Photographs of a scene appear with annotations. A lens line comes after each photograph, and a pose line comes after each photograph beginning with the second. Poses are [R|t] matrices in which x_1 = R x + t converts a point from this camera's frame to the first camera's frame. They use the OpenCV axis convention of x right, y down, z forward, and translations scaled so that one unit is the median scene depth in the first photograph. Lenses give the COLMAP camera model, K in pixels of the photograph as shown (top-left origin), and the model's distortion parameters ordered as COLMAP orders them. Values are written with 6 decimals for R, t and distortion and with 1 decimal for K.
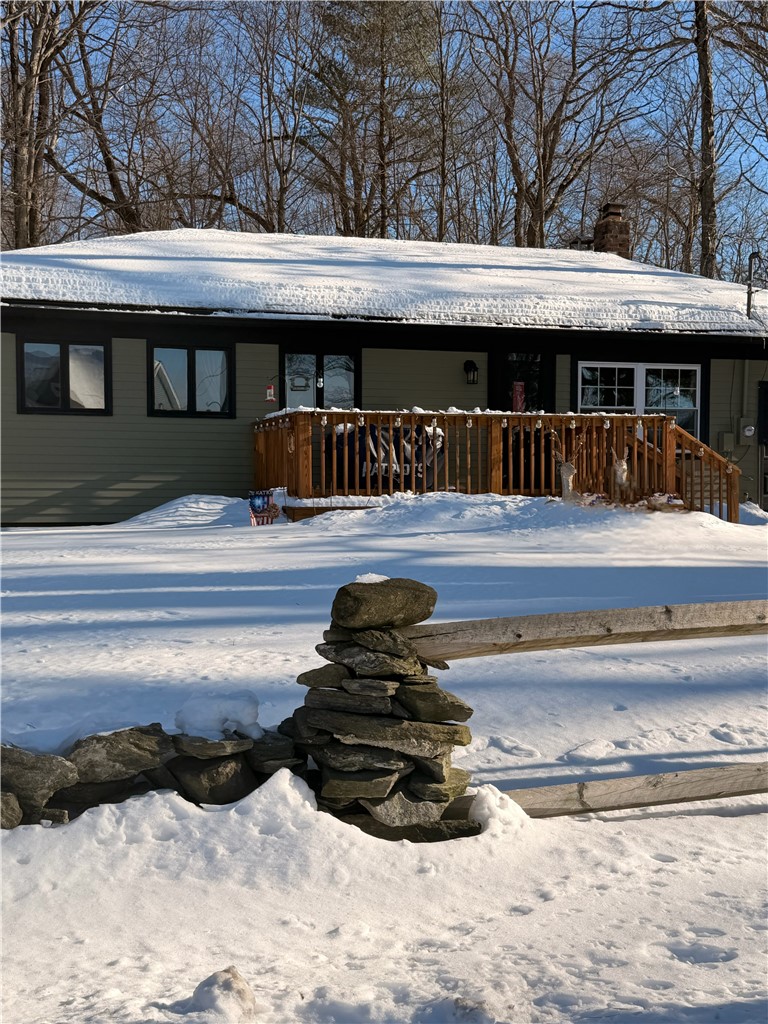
lens RADIAL K [[1231.3, 0, 385.8], [0, 1231.3, 511.9], [0, 0, 1]] dist [-0.087790, 0.000000]
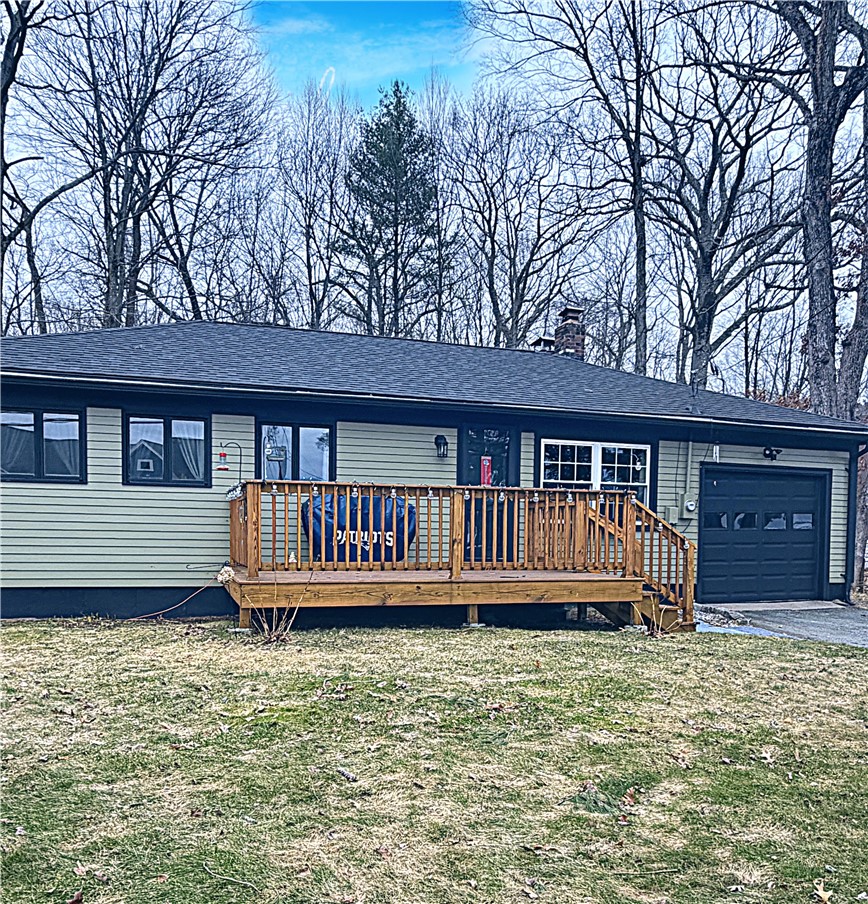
lens RADIAL K [[733.2, 0, 430.9], [0, 733.2, 454.2], [0, 0, 1]] dist [0.010298, 0.002658]
pose [[0.999728, 0.021320, 0.009461, 0.032203], [-0.020044, 0.992696, -0.118963, -0.018074], [-0.011928, 0.118741, 0.992854, 0.216347]]
